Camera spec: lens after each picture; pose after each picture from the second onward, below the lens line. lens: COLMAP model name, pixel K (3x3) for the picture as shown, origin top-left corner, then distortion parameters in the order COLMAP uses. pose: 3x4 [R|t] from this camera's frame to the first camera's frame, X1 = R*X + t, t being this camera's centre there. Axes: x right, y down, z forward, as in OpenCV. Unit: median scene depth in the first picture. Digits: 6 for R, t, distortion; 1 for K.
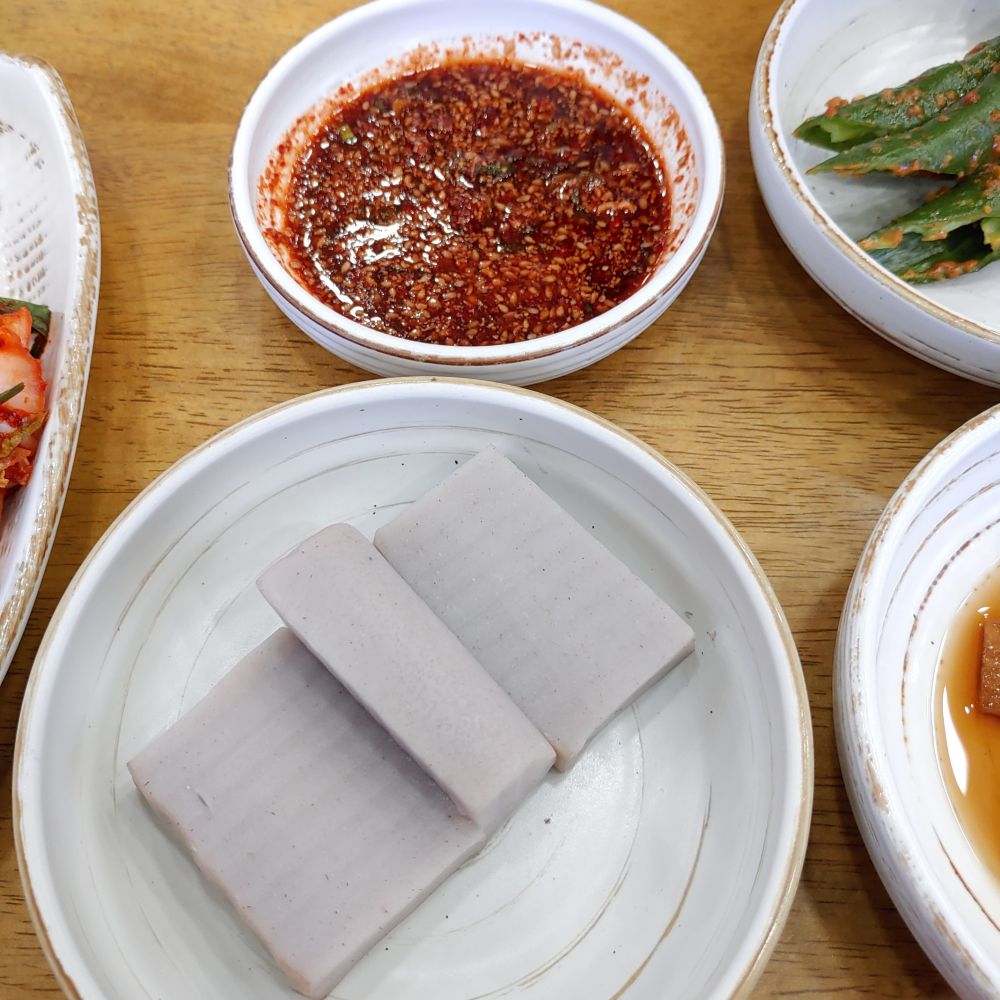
lens RADIAL K [[1131.8, 0, 500.0], [0, 1131.8, 500.0], [0, 0, 1]] dist [-0.019617, -0.011840]
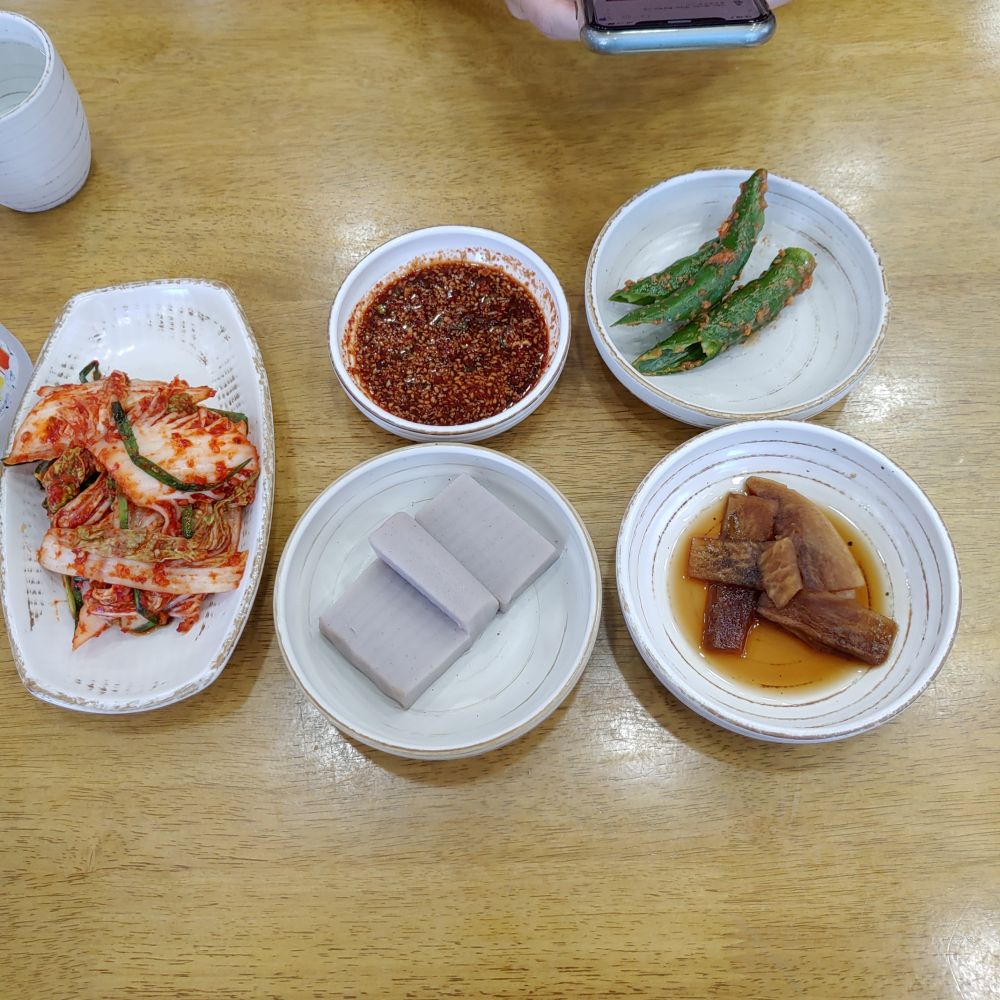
lens RADIAL K [[1131.8, 0, 500.0], [0, 1131.8, 500.0], [0, 0, 1]] dist [-0.019617, -0.011840]
pose [[0.997922, -0.064415, -0.001675, 0.051386], [0.064437, 0.997654, 0.023131, -0.033185], [0.000181, -0.023191, 0.999731, -1.004339]]
